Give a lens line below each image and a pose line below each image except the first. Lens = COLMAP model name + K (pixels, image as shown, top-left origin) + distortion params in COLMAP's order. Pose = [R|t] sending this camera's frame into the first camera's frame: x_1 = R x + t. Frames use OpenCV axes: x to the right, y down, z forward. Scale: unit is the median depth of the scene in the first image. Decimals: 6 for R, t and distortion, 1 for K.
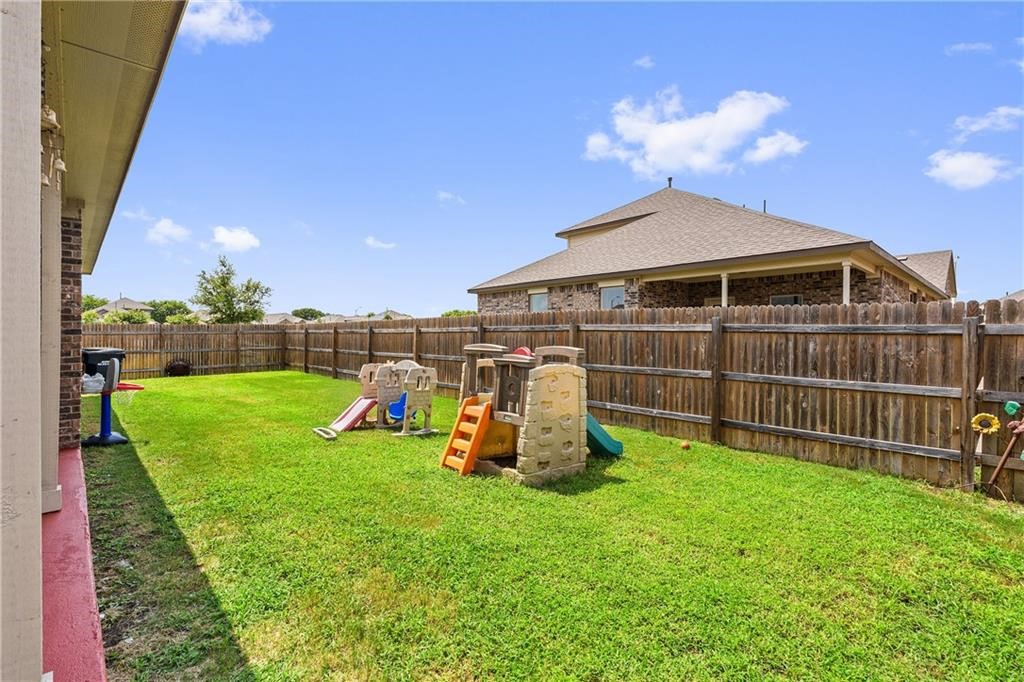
lens RADIAL K [[465.2, 0, 509.1], [0, 465.2, 338.3], [0, 0, 1]] dist [0.000708, 0.000082]
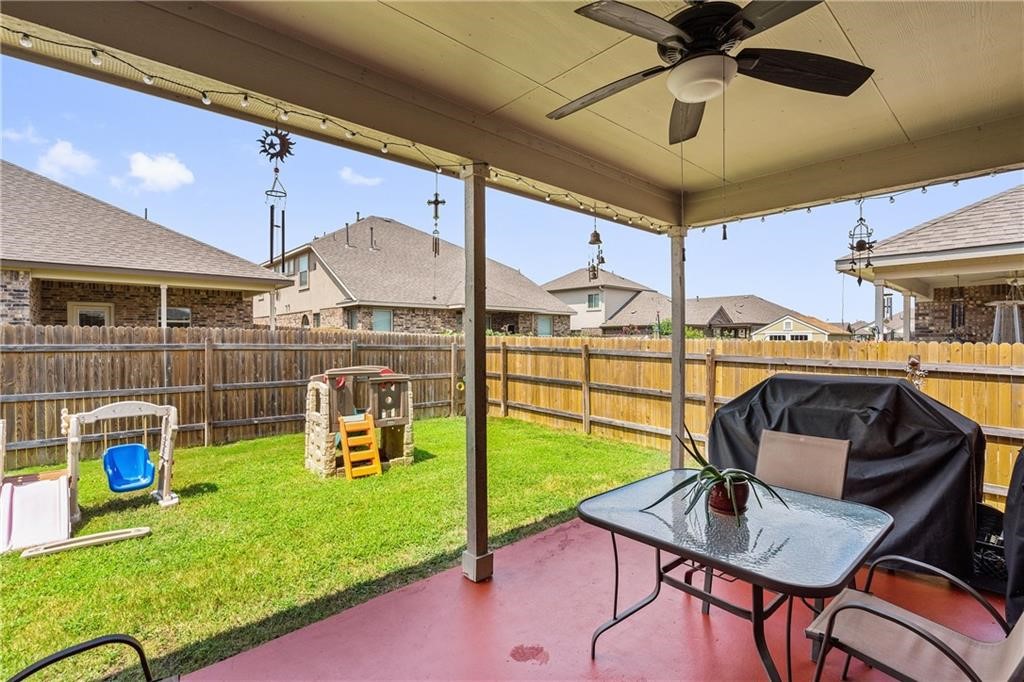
lens RADIAL K [[465.2, 0, 509.1], [0, 465.2, 338.3], [0, 0, 1]] dist [0.000708, 0.000082]
pose [[0.031507, -0.002574, 0.999500, -0.834548], [0.002319, 0.999994, 0.002503, -0.044300], [-0.999501, 0.002239, 0.031513, 0.396610]]
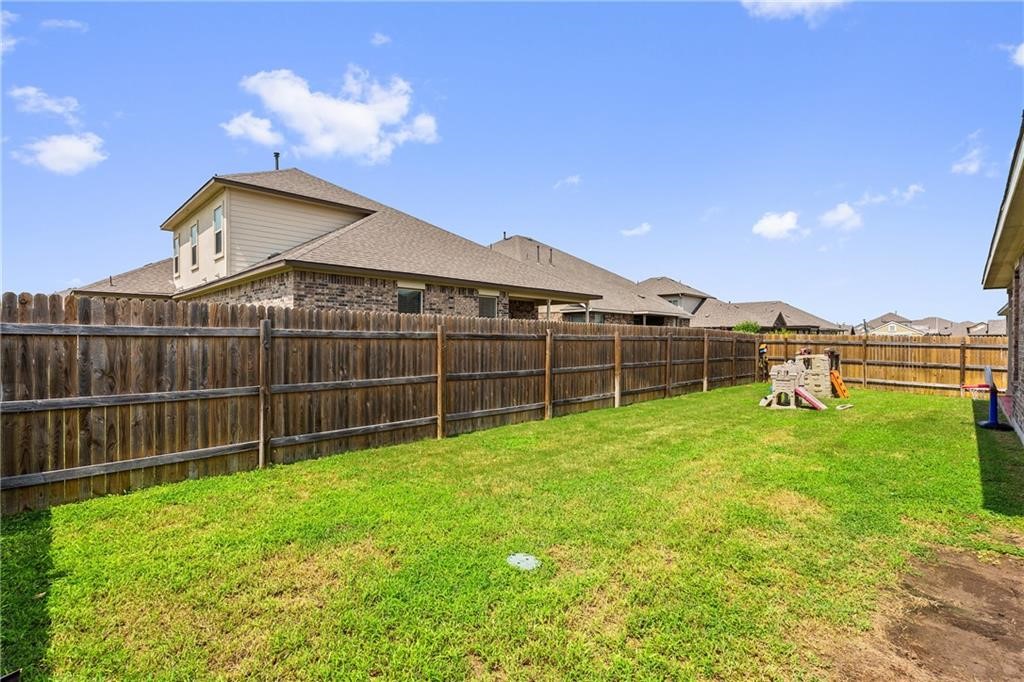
lens RADIAL K [[465.2, 0, 509.1], [0, 465.2, 338.3], [0, 0, 1]] dist [0.000708, 0.000082]
pose [[-0.037103, -0.002011, 0.999309, -1.704250], [-0.001790, 0.999997, 0.001946, -0.028507], [-0.999310, -0.001716, -0.037107, 1.966208]]
